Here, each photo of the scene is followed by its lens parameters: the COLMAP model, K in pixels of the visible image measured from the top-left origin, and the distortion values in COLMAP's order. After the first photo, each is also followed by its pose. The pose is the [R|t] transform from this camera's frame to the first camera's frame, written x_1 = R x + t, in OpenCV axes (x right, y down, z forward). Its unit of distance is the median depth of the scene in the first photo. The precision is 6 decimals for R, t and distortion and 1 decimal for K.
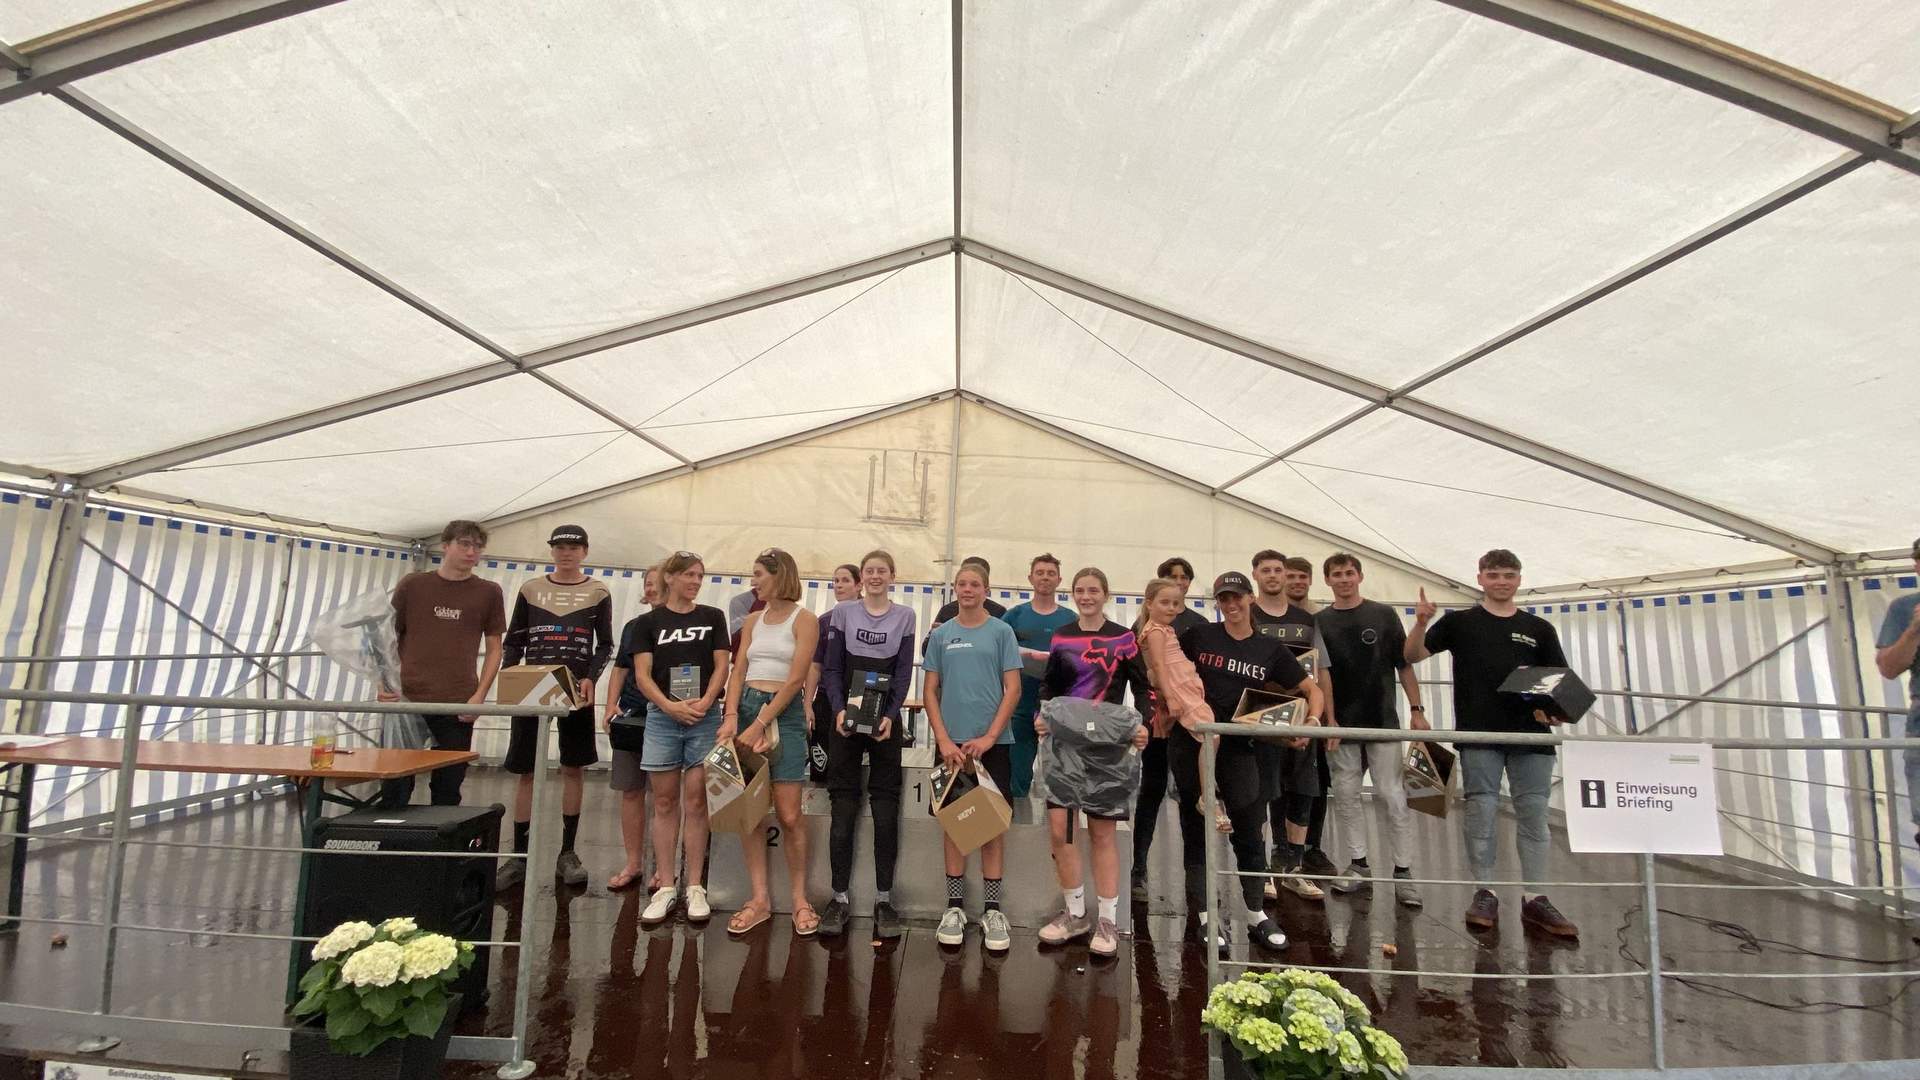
lens RADIAL K [[818.1, 0, 959.1], [0, 818.1, 534.7], [0, 0, 1]] dist [0.002720, -0.000816]
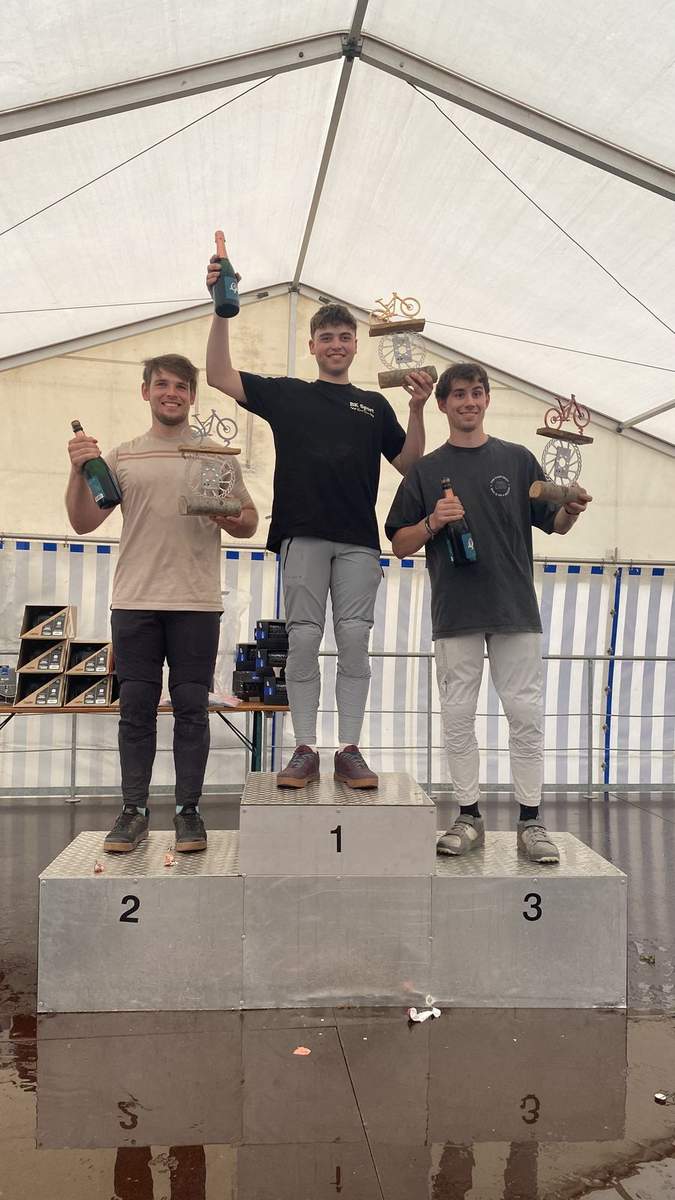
lens RADIAL K [[967.7, 0, 339.1], [0, 967.7, 602.0], [0, 0, 1]] dist [0.019103, -0.027211]
pose [[0.991863, -0.012954, 0.126646, -0.133272], [-0.001789, 0.993293, 0.115613, 0.013220], [-0.127294, -0.114899, 0.985188, 0.171460]]
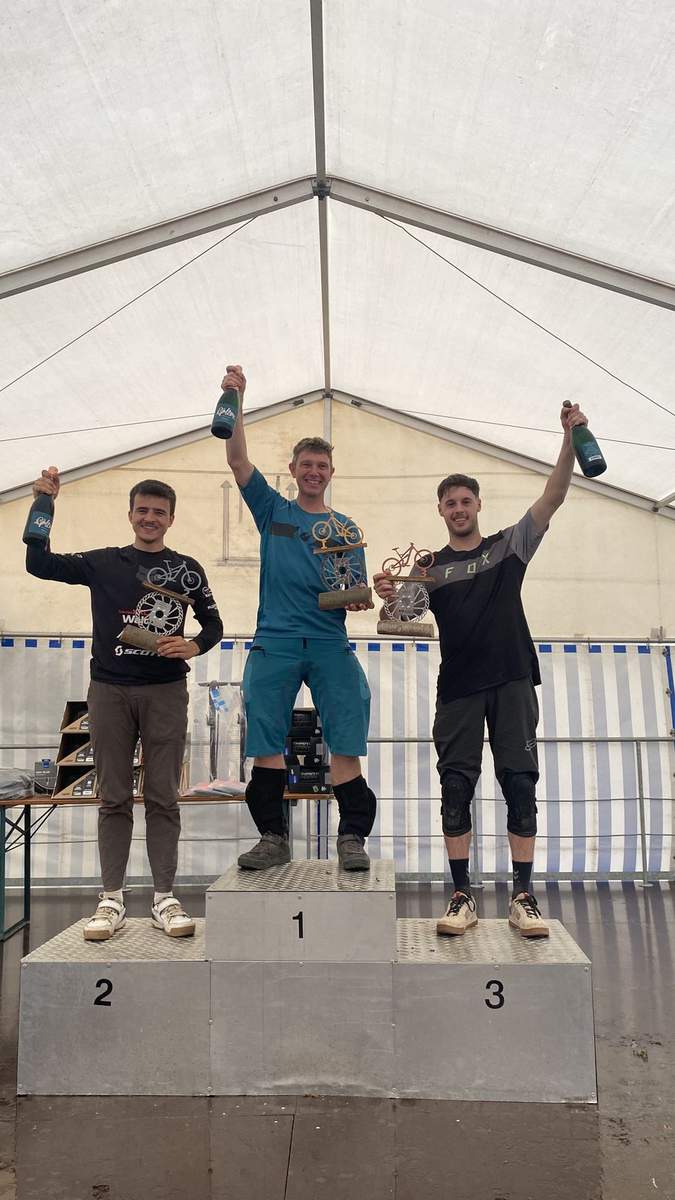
lens RADIAL K [[967.7, 0, 340.9], [0, 967.7, 581.3], [0, 0, 1]] dist [0.019103, -0.027211]
pose [[0.999157, -0.040043, 0.009040, -0.007526], [0.040004, 0.999190, 0.004381, 0.006673], [-0.009209, -0.004015, 0.999950, 0.117010]]
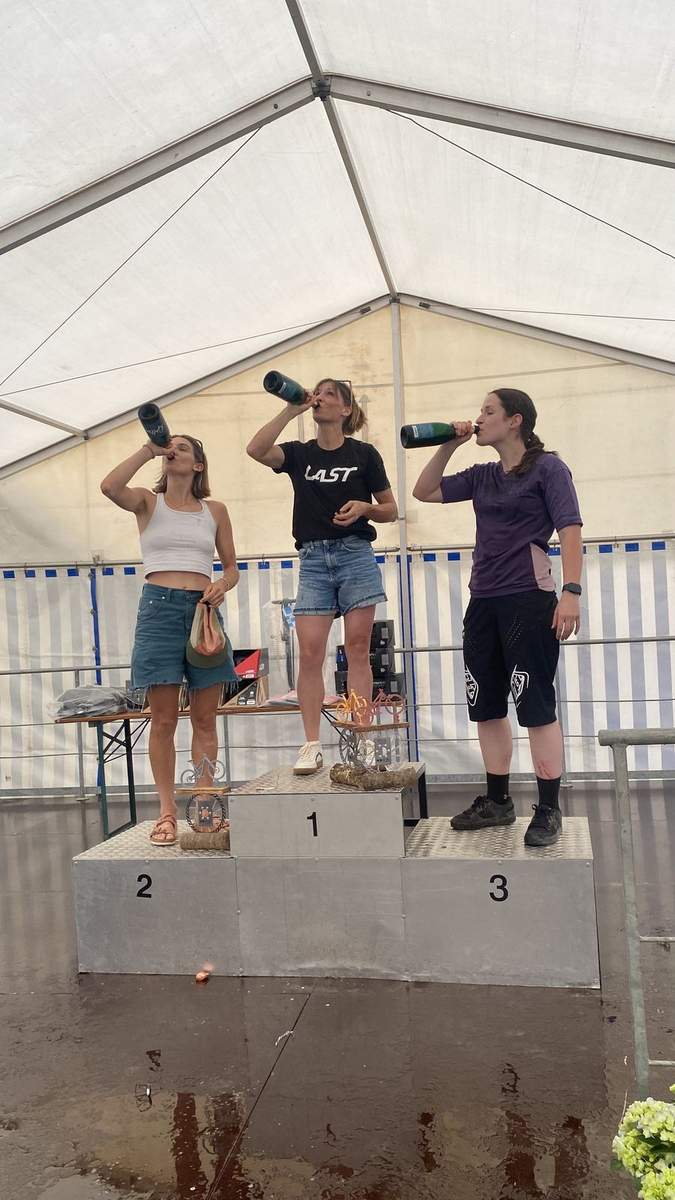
lens RADIAL K [[967.7, 0, 340.9], [0, 967.7, 603.4], [0, 0, 1]] dist [0.019103, -0.027211]
pose [[0.982487, -0.089563, -0.163397, 0.126851], [0.108150, 0.988181, 0.108639, 0.009642], [0.151736, -0.124408, 0.980561, 0.110257]]
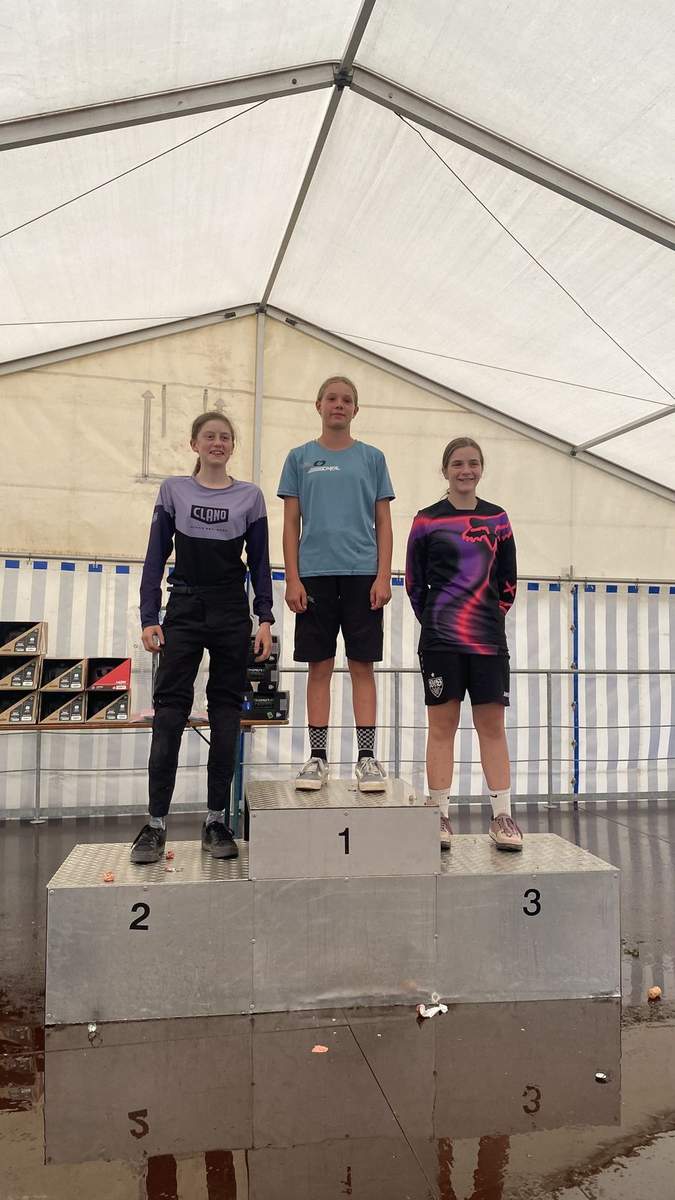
lens RADIAL K [[967.7, 0, 363.3], [0, 967.7, 606.8], [0, 0, 1]] dist [0.019103, -0.027211]
pose [[0.975126, -0.013062, 0.221266, -0.193901], [-0.007859, 0.995597, 0.093407, 0.025525], [-0.221512, -0.092822, 0.970730, 0.159858]]
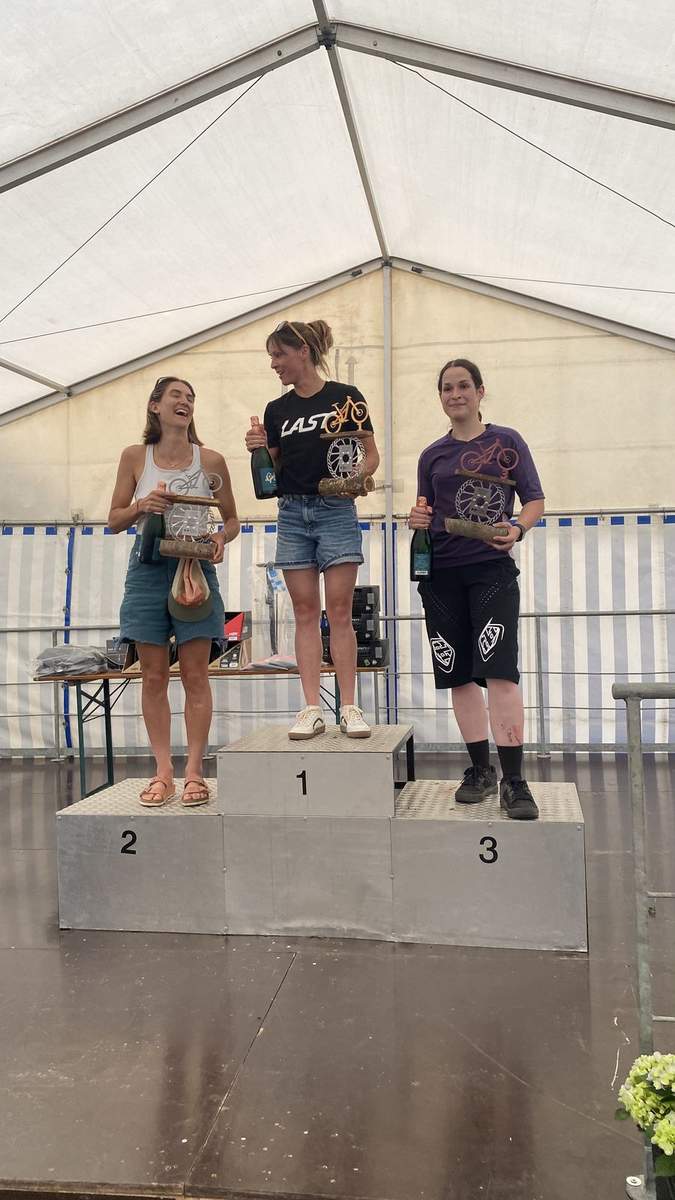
lens RADIAL K [[967.7, 0, 336.9], [0, 967.7, 594.9], [0, 0, 1]] dist [0.019103, -0.027211]
pose [[0.988412, -0.060707, -0.139124, 0.104376], [0.078716, 0.988667, 0.127837, 0.023391], [0.129787, -0.137307, 0.981989, 0.115828]]
